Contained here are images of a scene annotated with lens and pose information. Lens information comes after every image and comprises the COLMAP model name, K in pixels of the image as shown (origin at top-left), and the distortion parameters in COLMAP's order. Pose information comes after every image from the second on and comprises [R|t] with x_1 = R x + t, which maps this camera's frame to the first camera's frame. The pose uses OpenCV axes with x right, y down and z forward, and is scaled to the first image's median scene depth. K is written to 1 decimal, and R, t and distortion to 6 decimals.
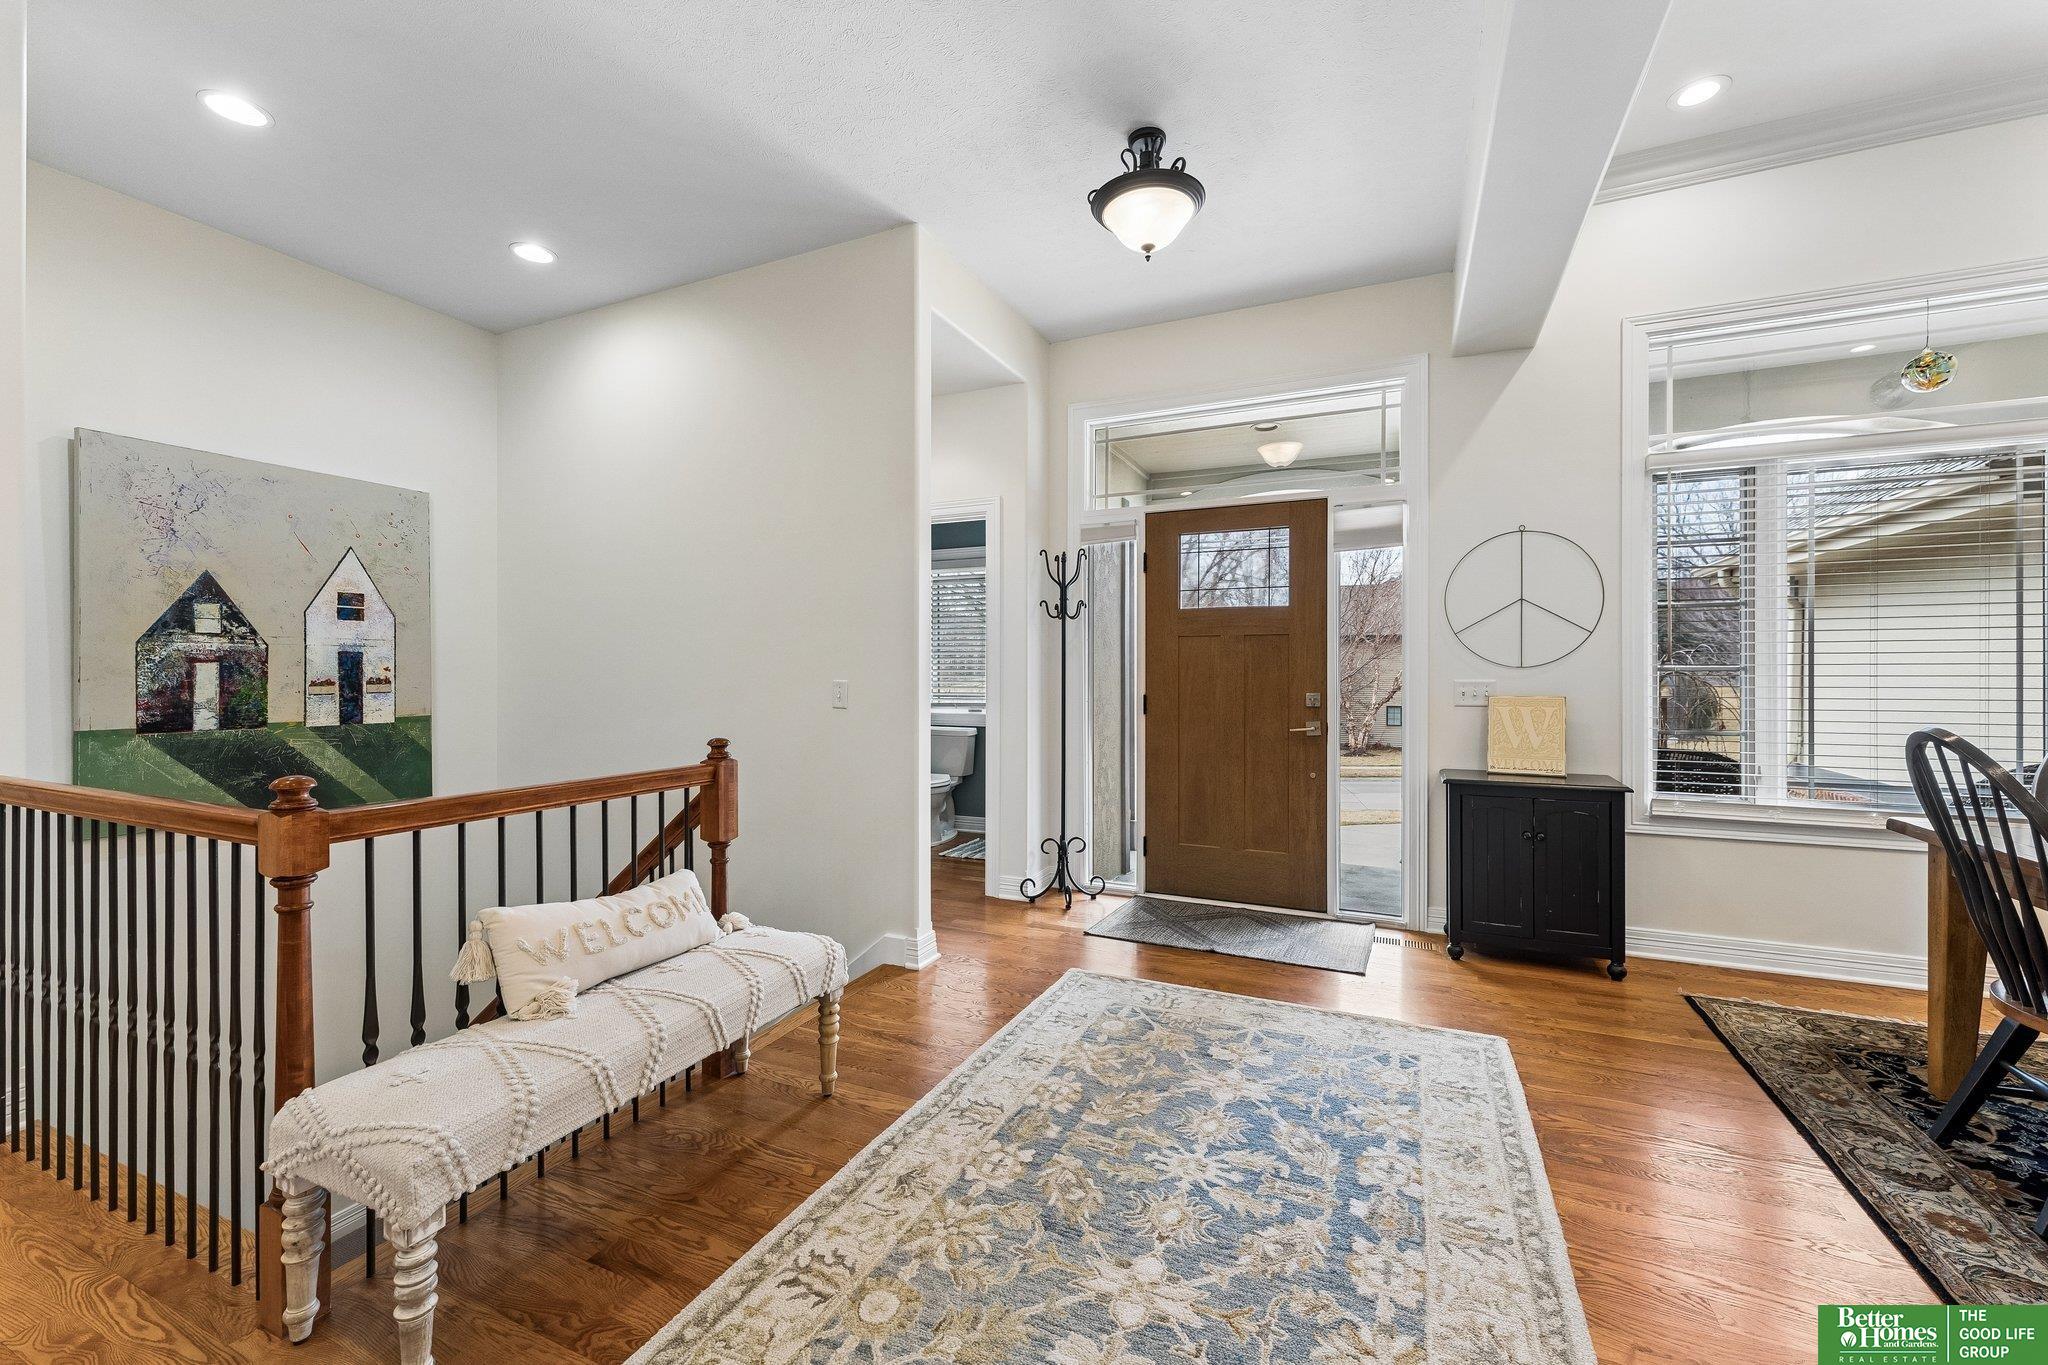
lens RADIAL K [[813.0, 0, 1026.8], [0, 813.0, 675.4], [0, 0, 1]] dist [0.000387, -0.000072]
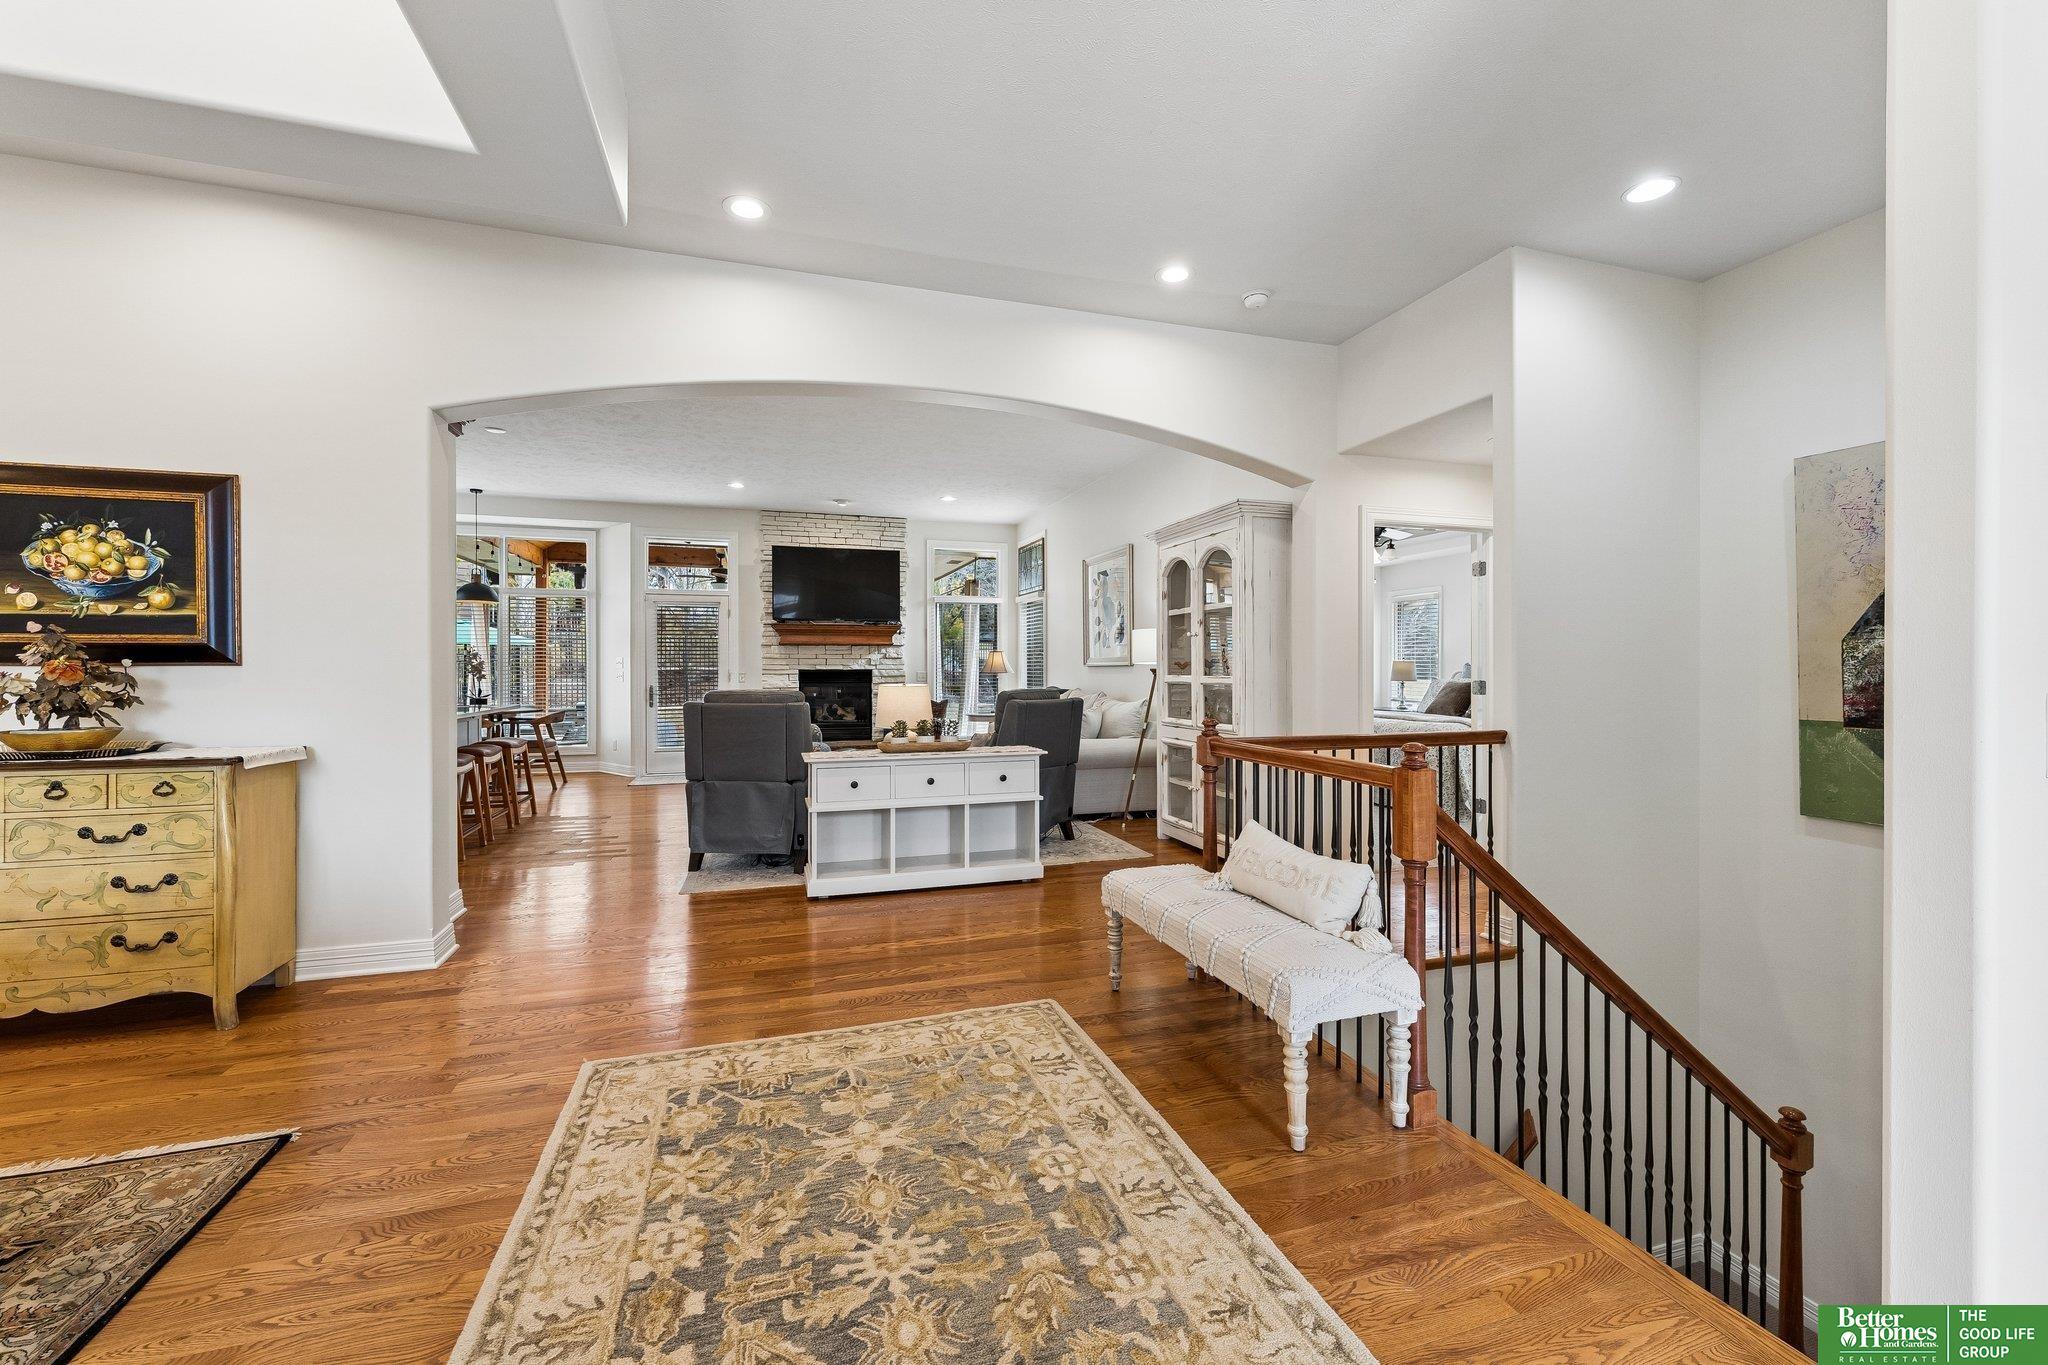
lens RADIAL K [[834.4, 0, 1027.5], [0, 834.4, 661.4], [0, 0, 1]] dist [-0.000070, -0.000313]
pose [[-0.736133, -0.006142, -0.676809, 0.605071], [-0.002595, 0.999977, -0.006251, -0.005703], [0.676831, -0.002845, -0.736132, 1.523285]]
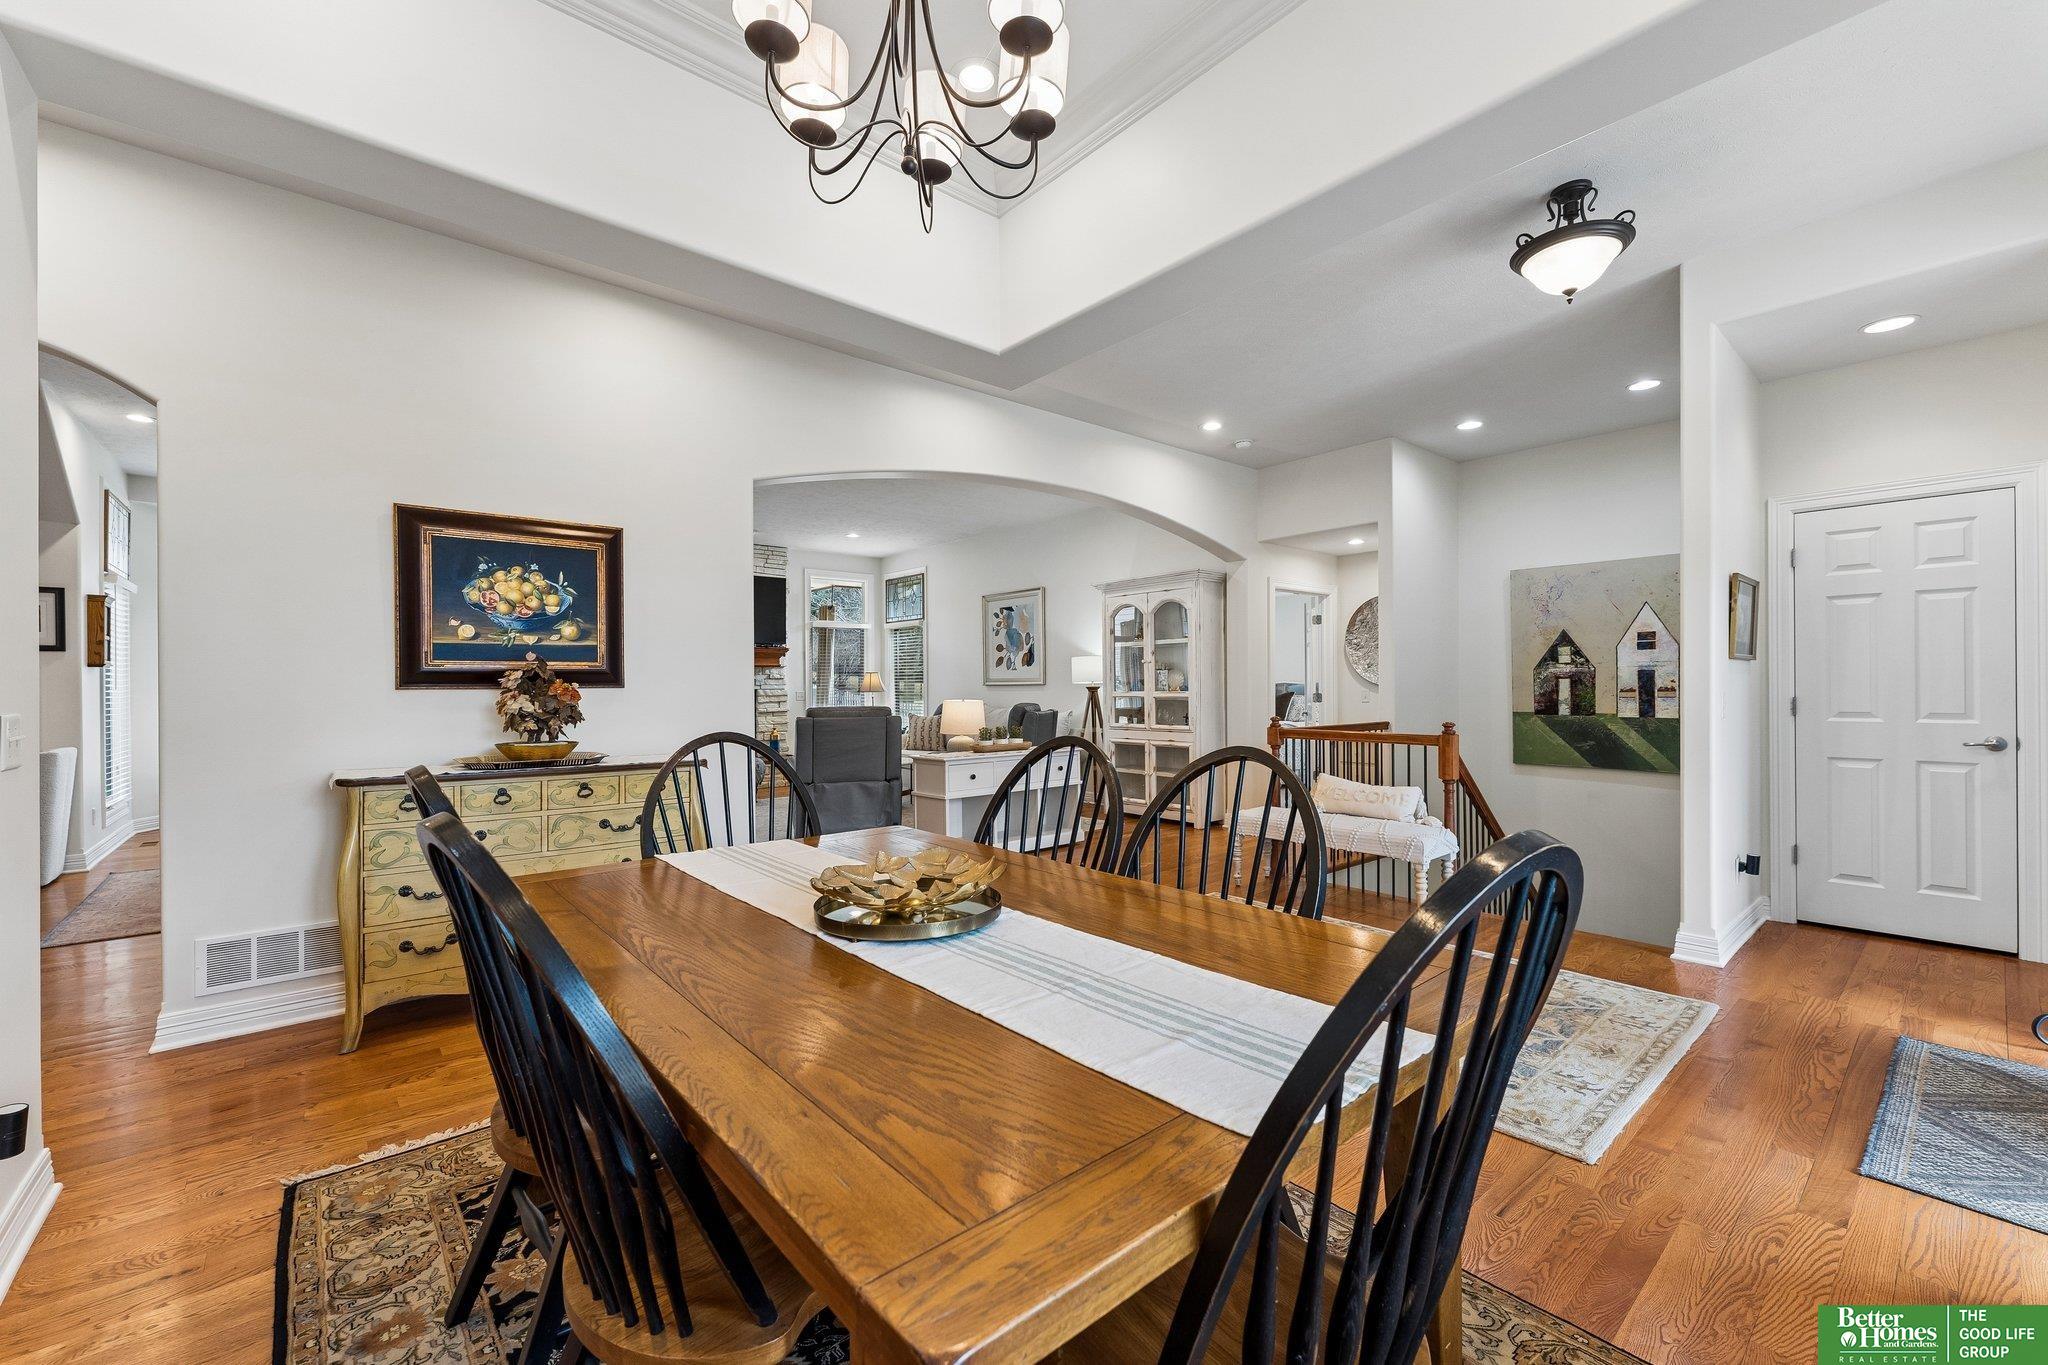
lens RADIAL K [[821.7, 0, 1024.0], [0, 821.7, 682.5], [0, 0, 1]] dist [-0.003444, -0.000530]
pose [[-0.423191, -0.001652, -0.906039, 1.810435], [0.002852, 0.999991, -0.003155, -0.007104], [0.906036, -0.003919, -0.423182, 1.007306]]
